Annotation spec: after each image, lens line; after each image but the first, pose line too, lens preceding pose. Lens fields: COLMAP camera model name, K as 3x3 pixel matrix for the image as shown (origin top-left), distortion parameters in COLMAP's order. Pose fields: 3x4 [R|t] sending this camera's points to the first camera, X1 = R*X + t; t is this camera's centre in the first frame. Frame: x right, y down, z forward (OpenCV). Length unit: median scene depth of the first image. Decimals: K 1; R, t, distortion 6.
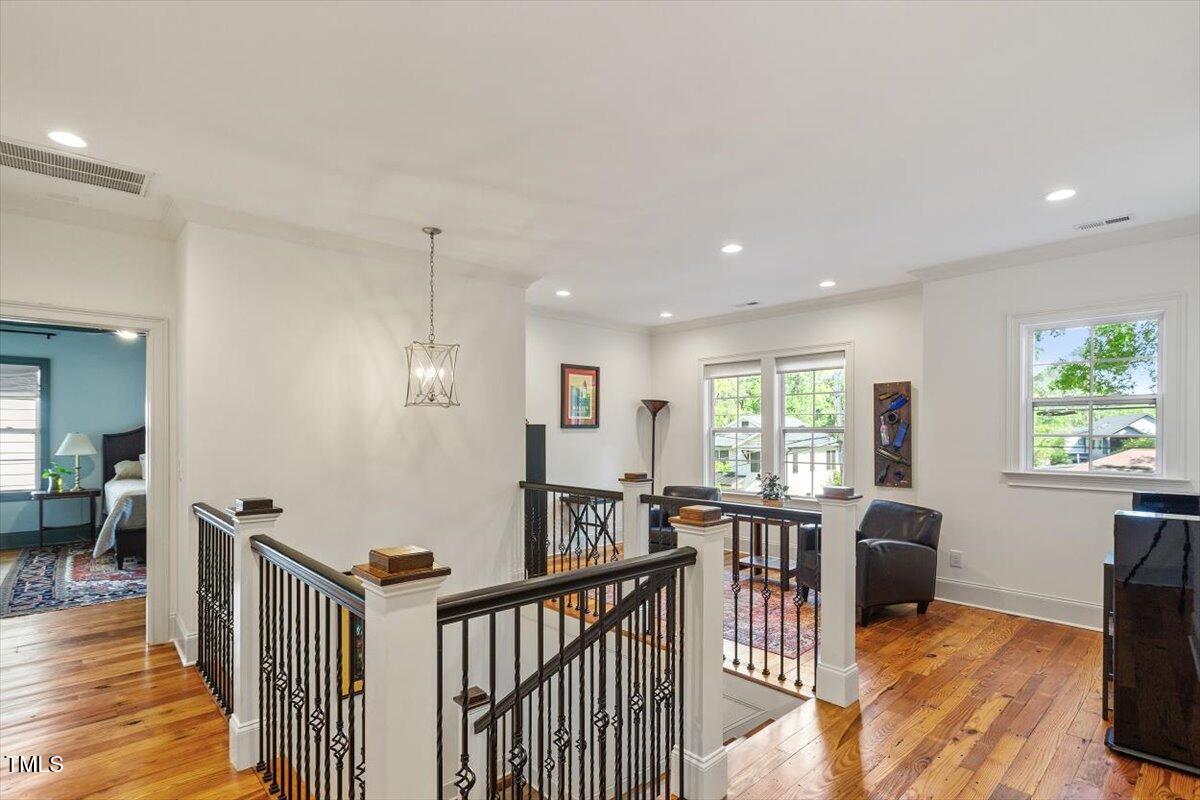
lens RADIAL K [[580.2, 0, 594.0], [0, 580.2, 433.2], [0, 0, 1]] dist [0.000155, 0.000624]
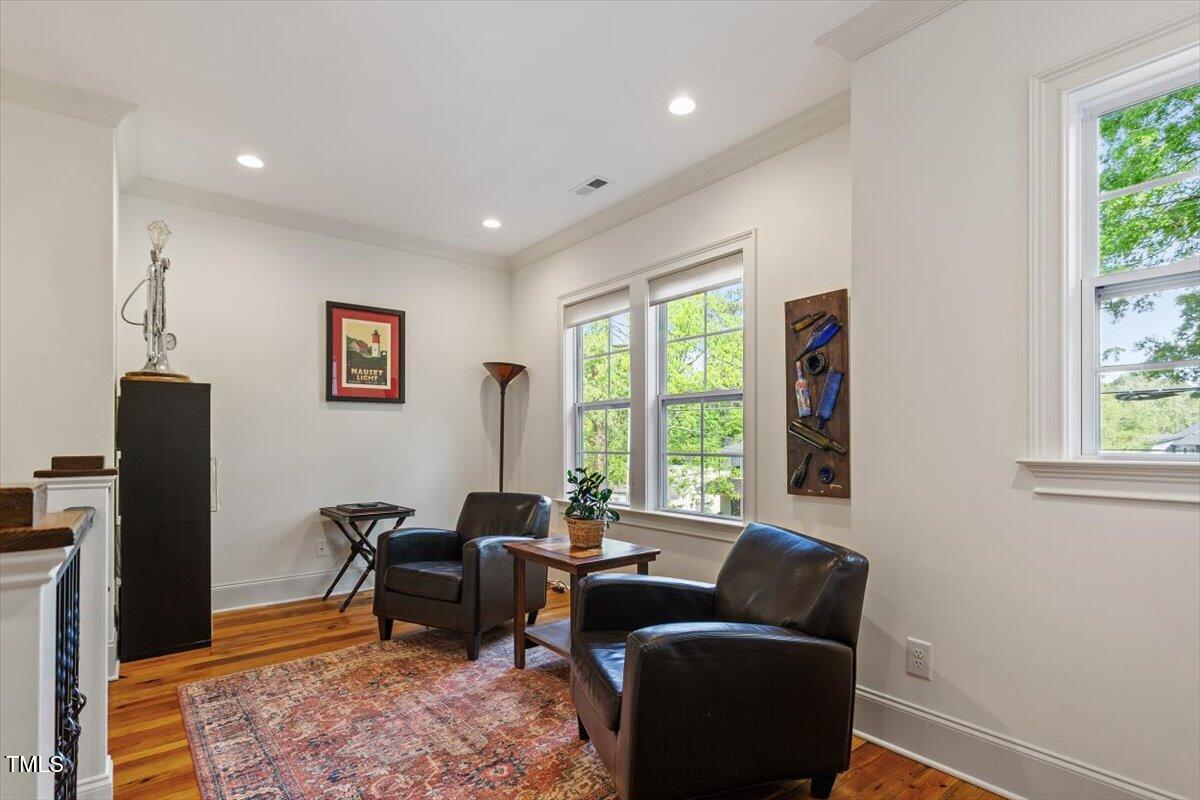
lens RADIAL K [[580.2, 0, 597.9], [0, 580.2, 438.8], [0, 0, 1]] dist [0.000155, 0.000624]
pose [[0.996884, -0.000671, -0.078879, 0.322247], [0.000432, 0.999995, -0.003043, 0.038393], [0.078881, 0.002999, 0.996880, 0.415410]]
